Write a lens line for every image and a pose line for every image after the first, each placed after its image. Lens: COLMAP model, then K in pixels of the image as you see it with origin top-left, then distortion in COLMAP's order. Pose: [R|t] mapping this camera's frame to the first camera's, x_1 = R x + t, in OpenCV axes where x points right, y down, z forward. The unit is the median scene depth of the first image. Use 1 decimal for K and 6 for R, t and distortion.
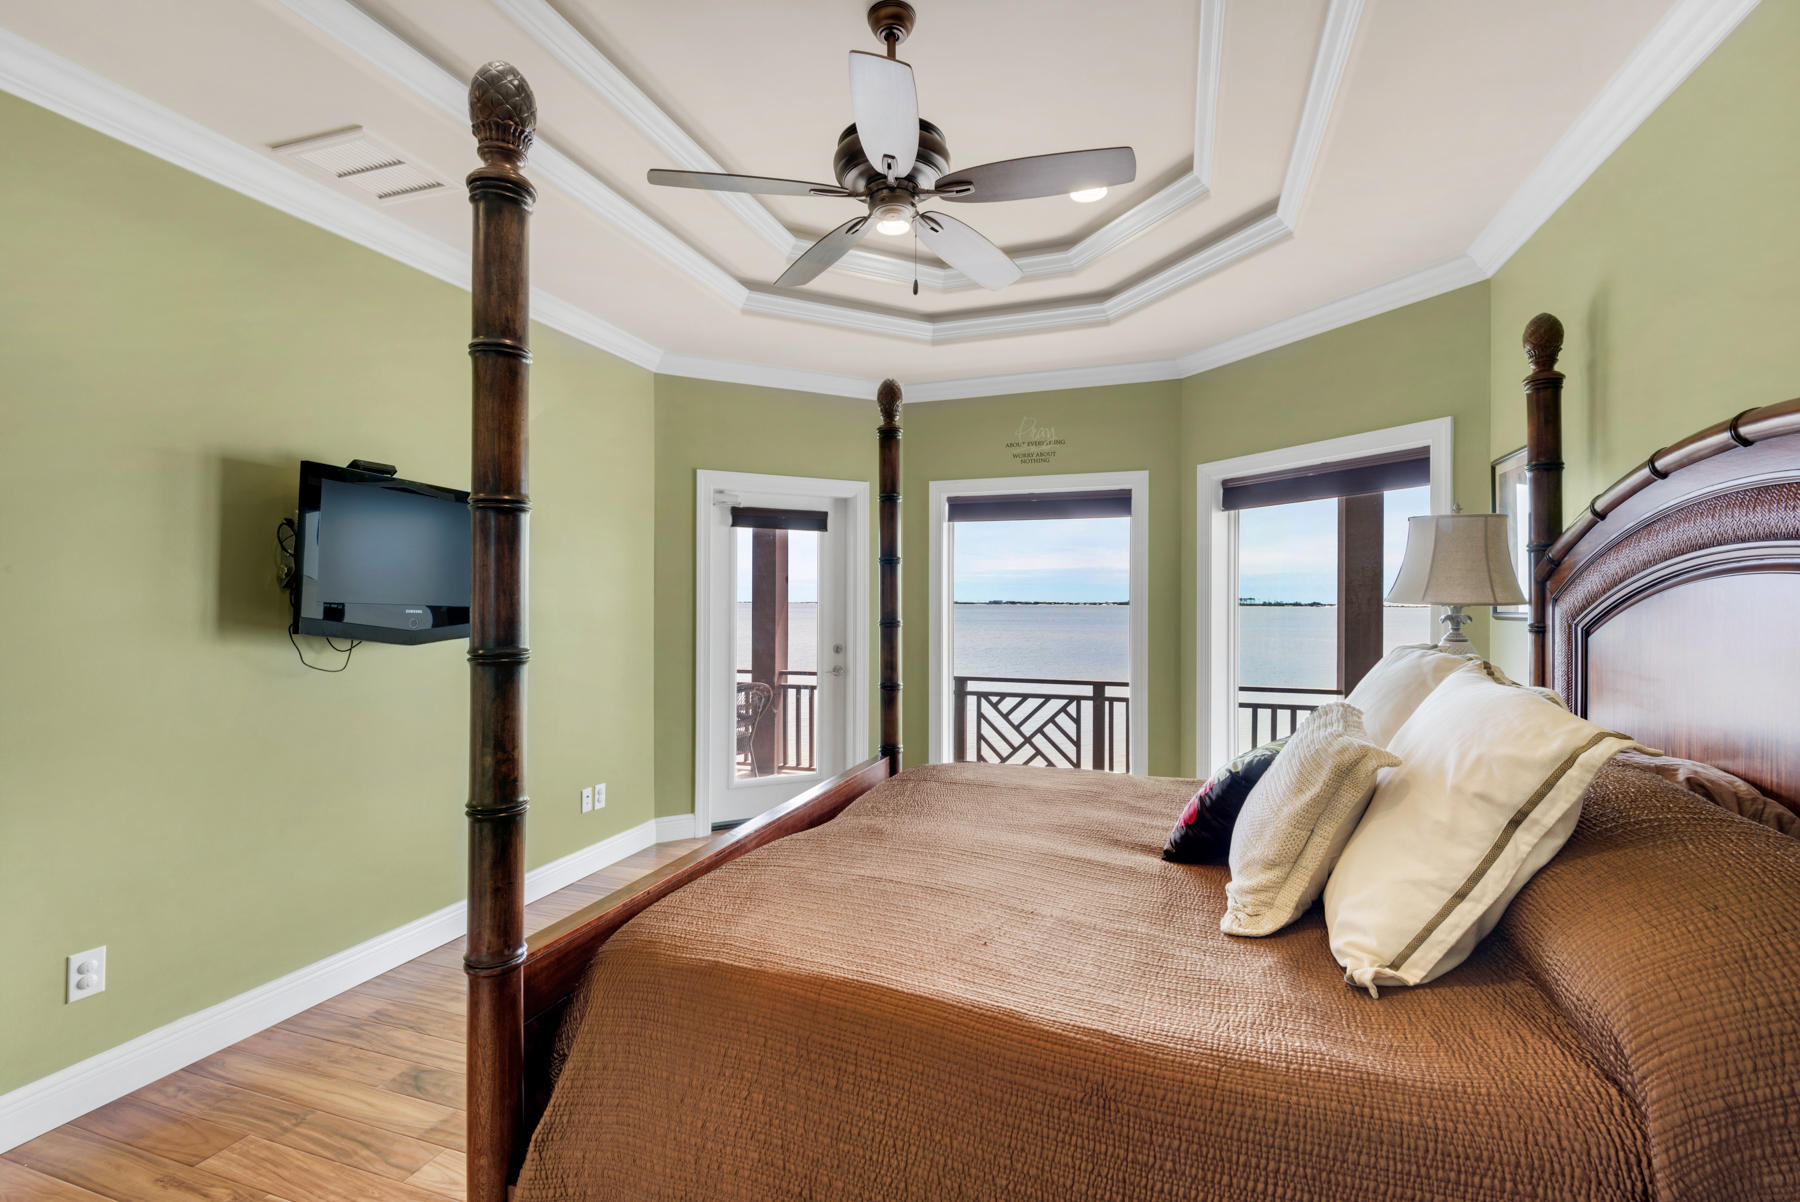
lens RADIAL K [[806.6, 0, 898.1], [0, 806.6, 611.5], [0, 0, 1]] dist [0.001934, -0.000329]
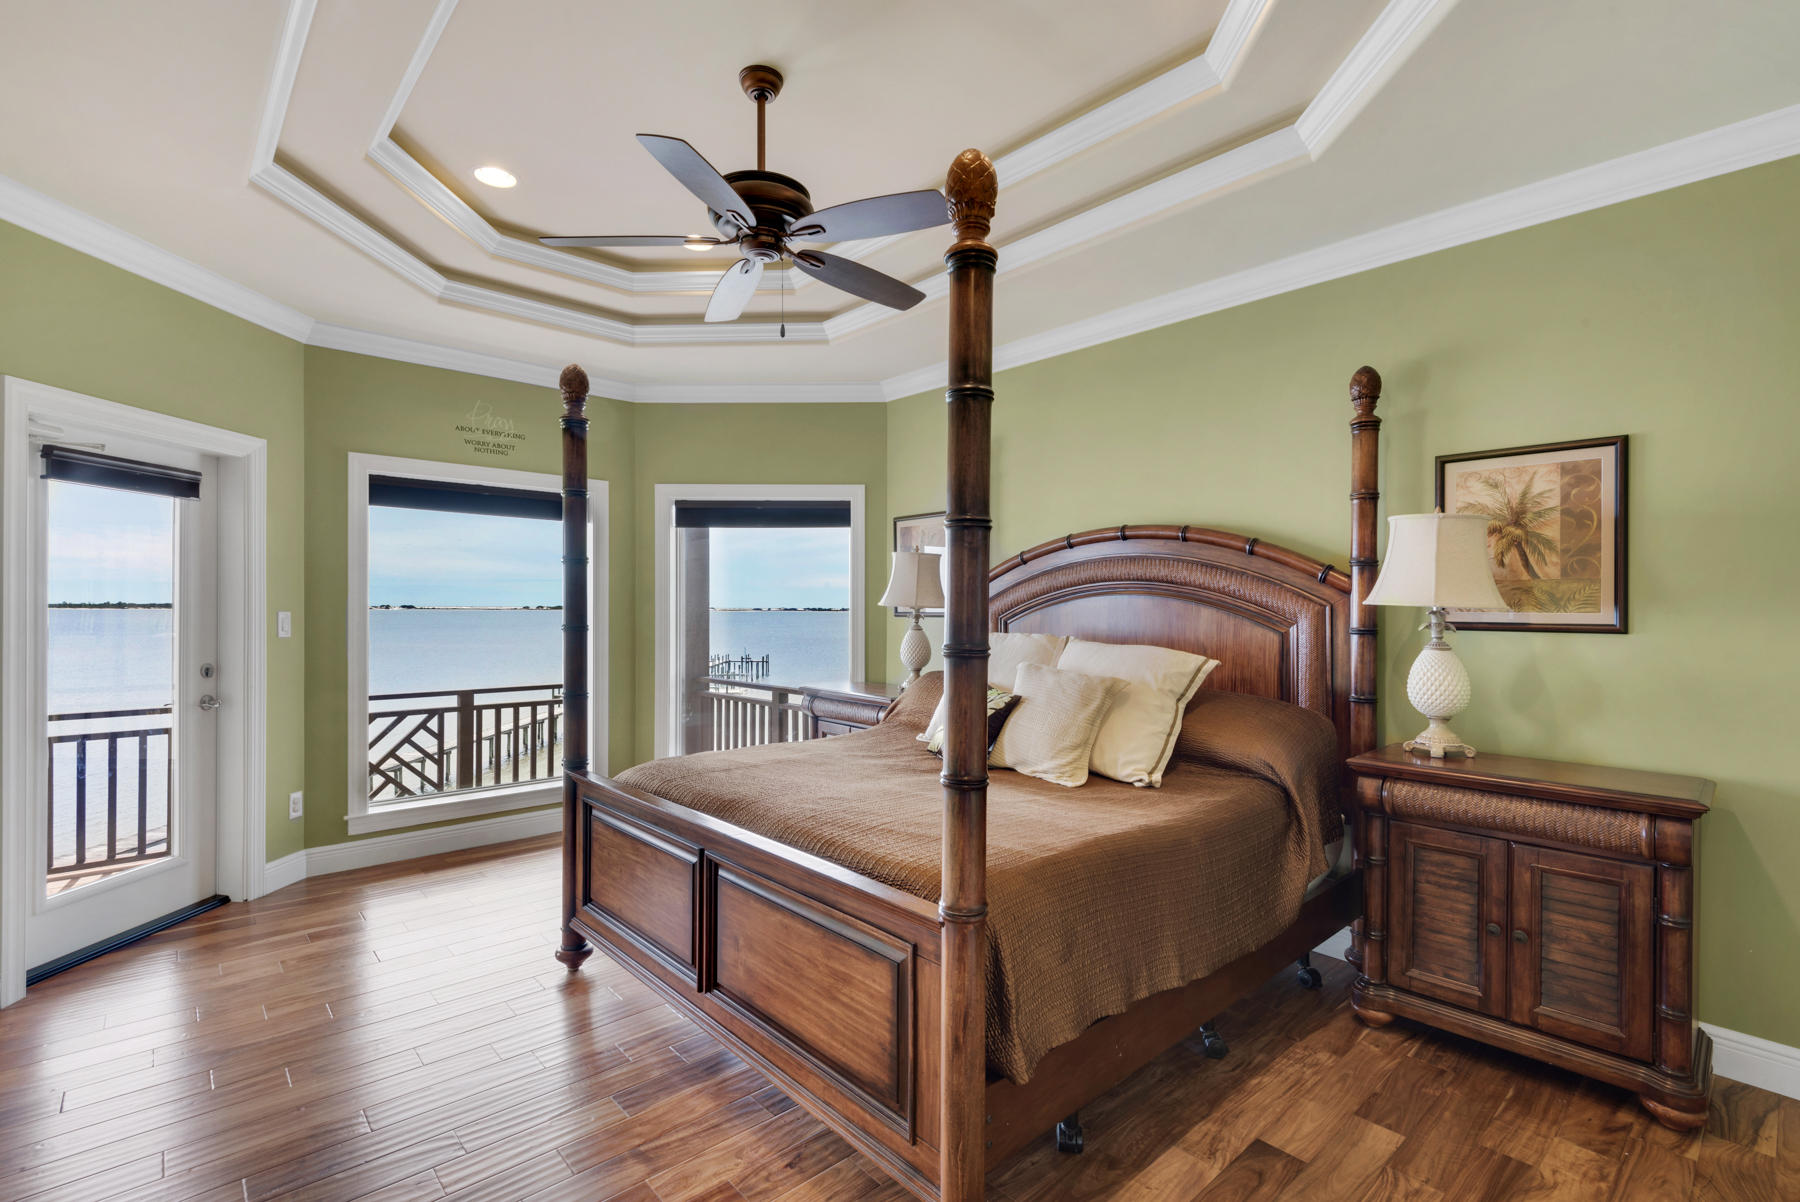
lens RADIAL K [[806.6, 0, 910.8], [0, 806.6, 599.8], [0, 0, 1]] dist [0.001934, -0.000329]
pose [[0.458888, 0.008535, 0.888453, -0.414517], [0.006506, 0.999895, -0.012966, -0.001860], [-0.888470, 0.011731, 0.458784, 0.145895]]
